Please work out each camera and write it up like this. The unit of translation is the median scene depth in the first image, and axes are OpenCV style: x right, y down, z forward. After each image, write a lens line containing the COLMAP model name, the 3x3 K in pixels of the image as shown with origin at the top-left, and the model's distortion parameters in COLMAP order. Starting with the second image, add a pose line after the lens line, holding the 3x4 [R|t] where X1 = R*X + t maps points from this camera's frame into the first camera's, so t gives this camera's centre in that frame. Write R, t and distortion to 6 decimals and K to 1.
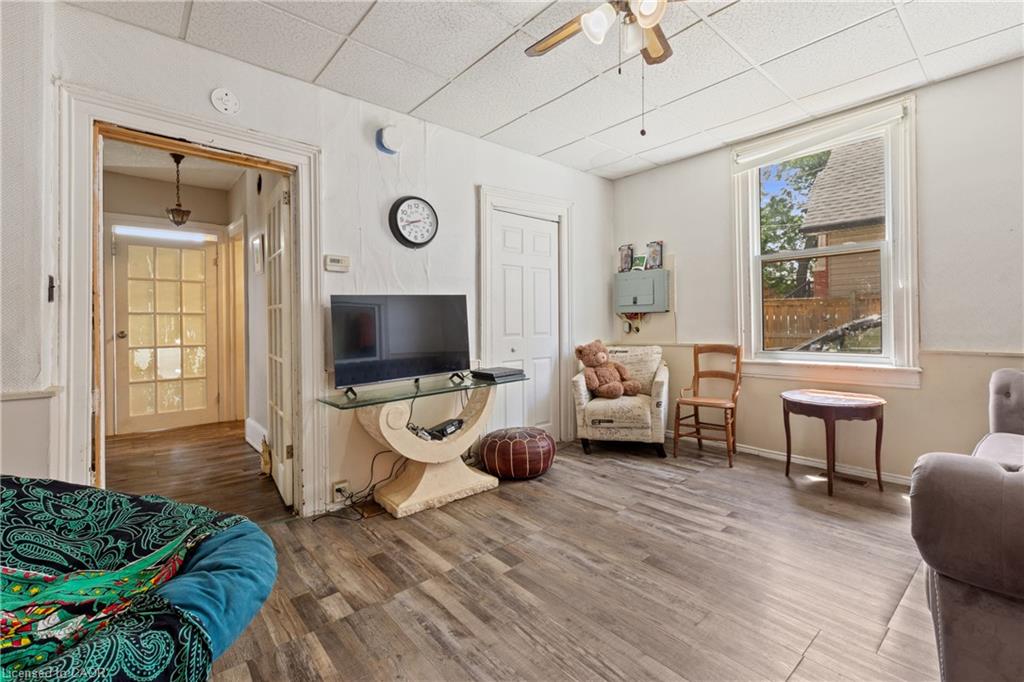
lens RADIAL K [[440.9, 0, 515.5], [0, 440.9, 328.0], [0, 0, 1]] dist [0.000412, -0.000135]
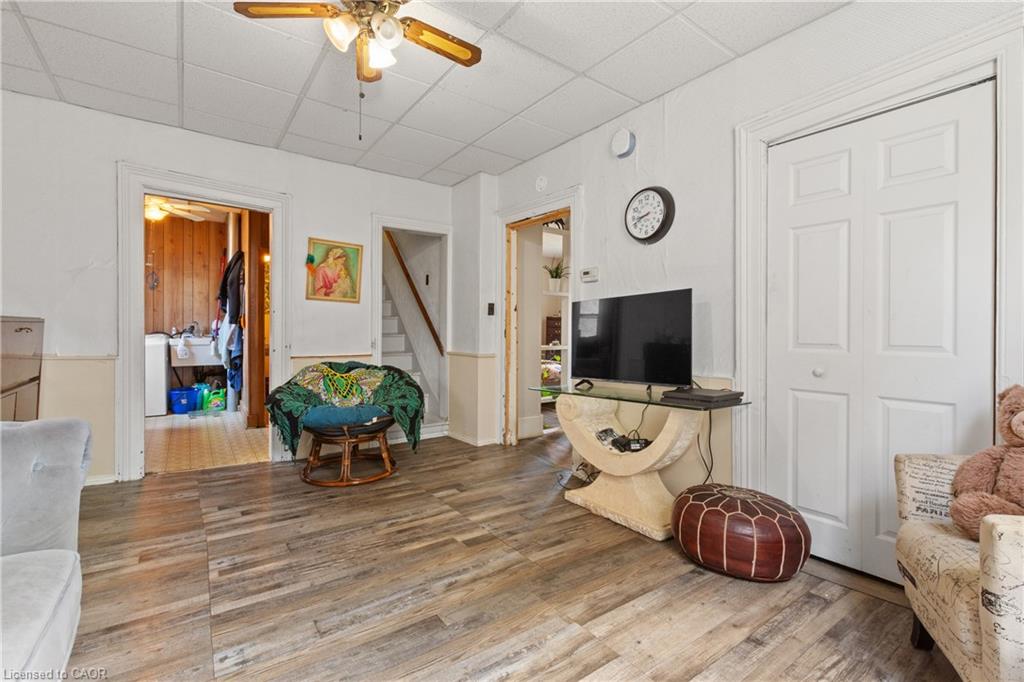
lens RADIAL K [[442.4, 0, 515.6], [0, 442.4, 337.6], [0, 0, 1]] dist [0.000700, -0.000507]
pose [[-0.066764, 0.025061, -0.997454, 0.733692], [-0.016317, 0.999523, 0.026205, -0.005105], [0.997635, 0.018025, -0.066323, 0.809353]]
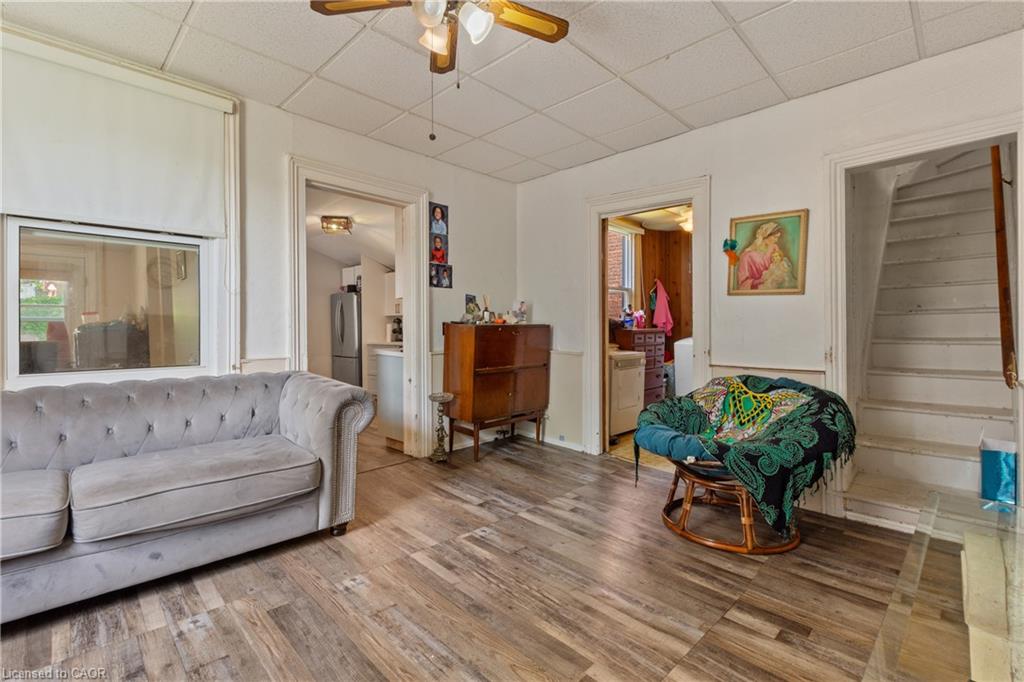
lens RADIAL K [[463.9, 0, 509.3], [0, 463.9, 327.5], [0, 0, 1]] dist [0.003329, 0.000072]
pose [[-0.996542, 0.009477, -0.082544, 0.114900], [0.008224, 0.999846, 0.015508, -0.017419], [0.082678, 0.014775, -0.996467, 1.157895]]
